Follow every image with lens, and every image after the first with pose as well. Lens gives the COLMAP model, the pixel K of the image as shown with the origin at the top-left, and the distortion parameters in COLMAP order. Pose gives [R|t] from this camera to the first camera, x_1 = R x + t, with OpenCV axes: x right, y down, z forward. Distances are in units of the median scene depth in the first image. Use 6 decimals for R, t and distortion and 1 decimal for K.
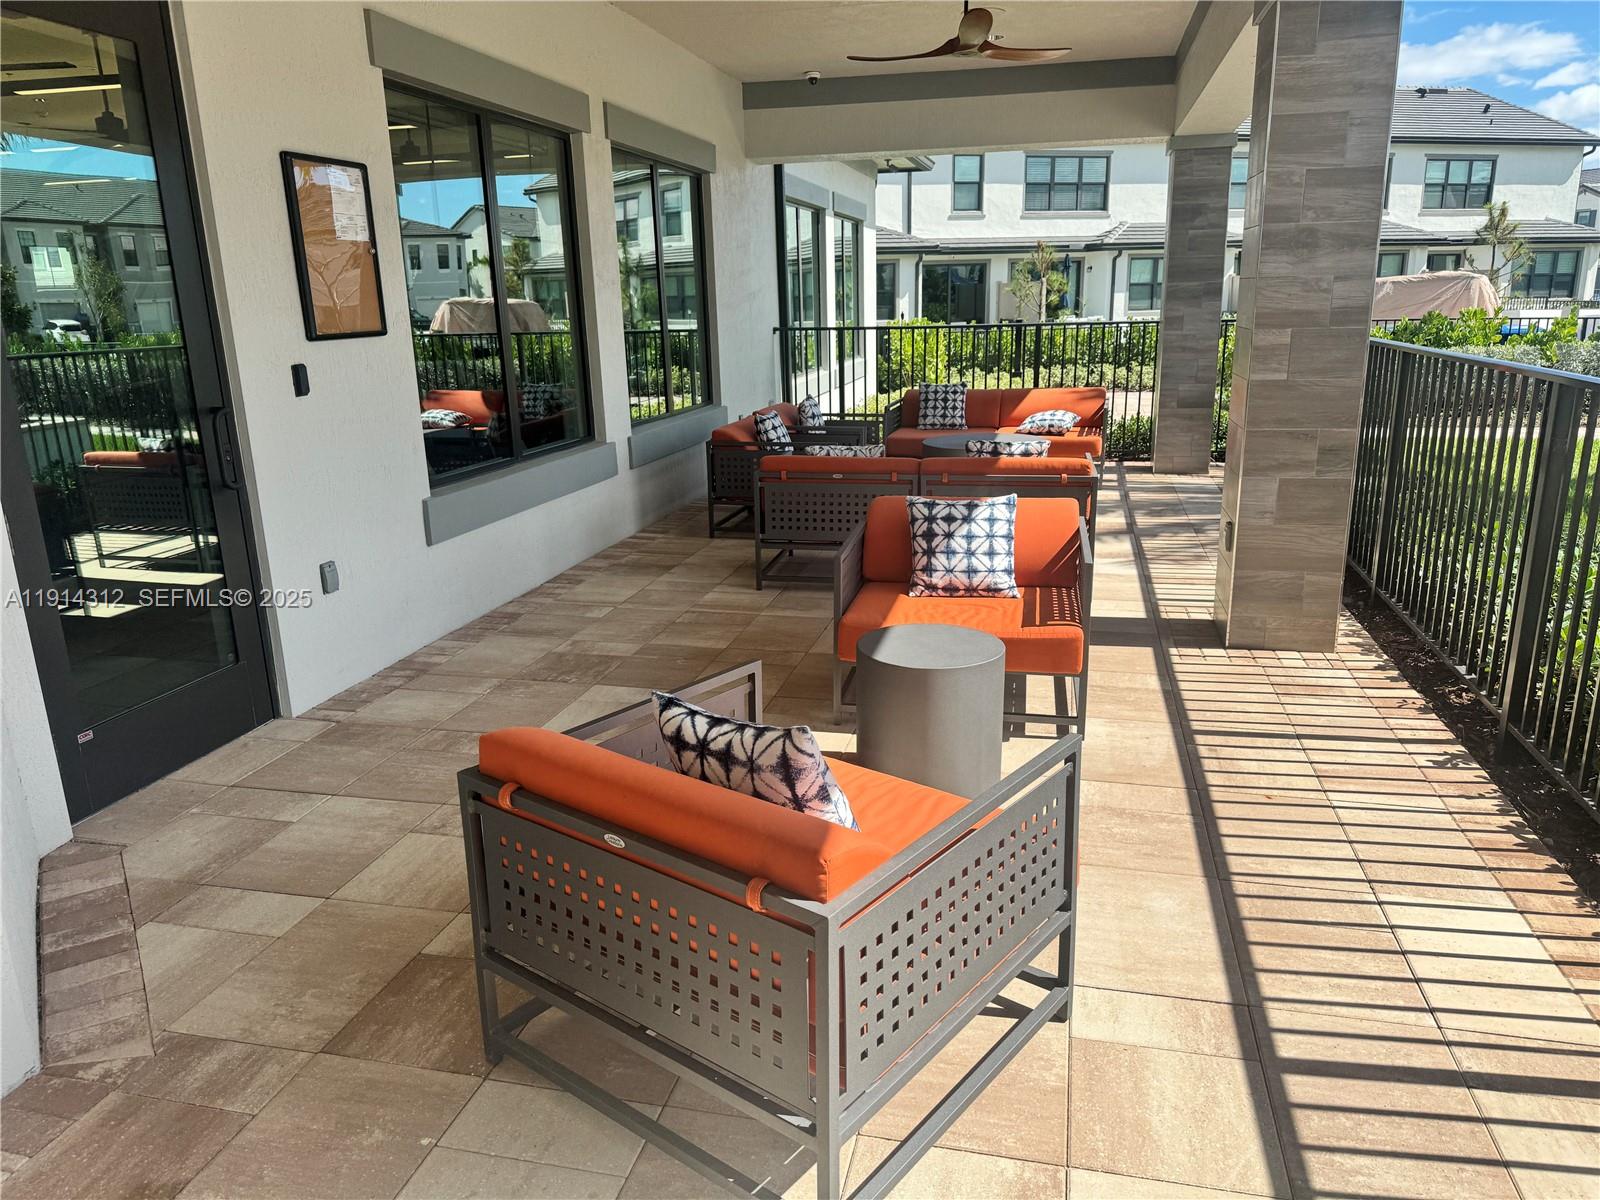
lens RADIAL K [[1136.9, 0, 800.0], [0, 1136.9, 600.0], [0, 0, 1]] dist [0.061643, -0.070448]
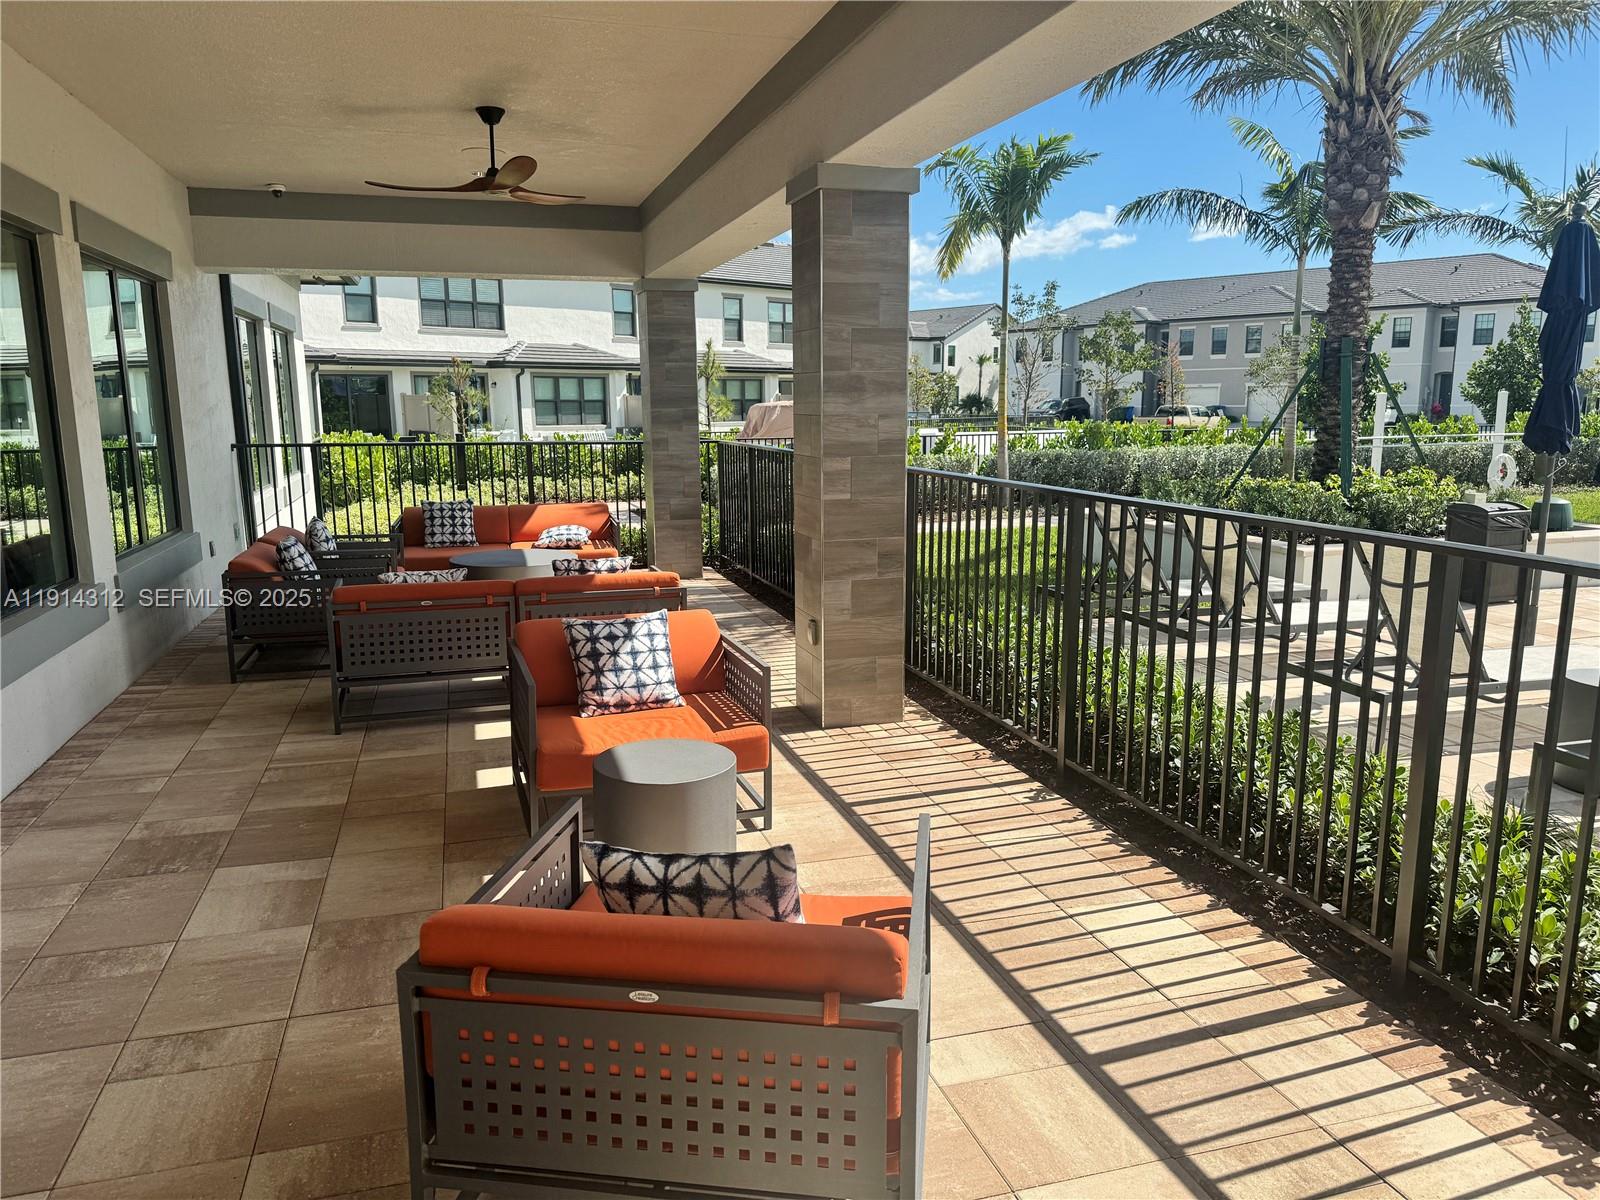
lens RADIAL K [[1123.5, 0, 794.7], [0, 1123.5, 595.0], [0, 0, 1]] dist [0.122742, -0.224053]
pose [[0.869630, -0.067927, 0.489009, -0.220713], [0.114373, 0.991263, -0.065701, -0.022856], [-0.480273, 0.113065, 0.869801, 0.021161]]
